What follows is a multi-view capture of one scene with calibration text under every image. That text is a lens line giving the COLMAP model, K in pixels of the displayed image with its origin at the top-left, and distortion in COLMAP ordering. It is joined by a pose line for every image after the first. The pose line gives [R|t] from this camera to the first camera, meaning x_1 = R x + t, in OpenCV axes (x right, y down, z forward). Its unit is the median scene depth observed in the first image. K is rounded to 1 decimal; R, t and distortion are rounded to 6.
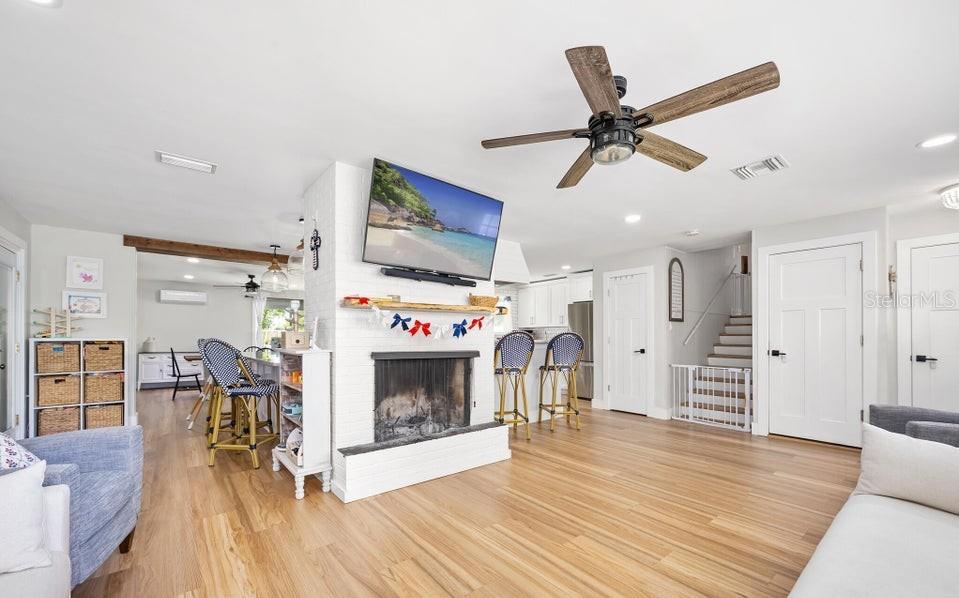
lens RADIAL K [[391.0, 0, 473.3], [0, 391.0, 321.7], [0, 0, 1]] dist [0.000069, -0.000123]
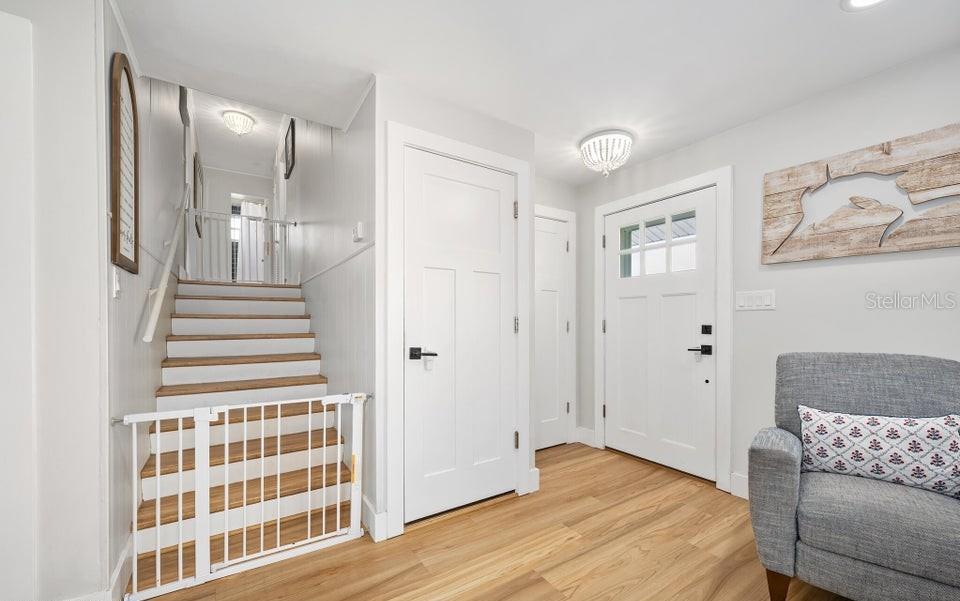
lens RADIAL K [[391.4, 0, 472.9], [0, 391.4, 321.9], [0, 0, 1]] dist [0.000069, -0.000123]
pose [[0.123002, -0.009381, 0.992362, 0.304130], [-0.032466, 0.999382, 0.013472, 0.033155], [-0.991875, -0.033875, 0.122621, 0.851165]]
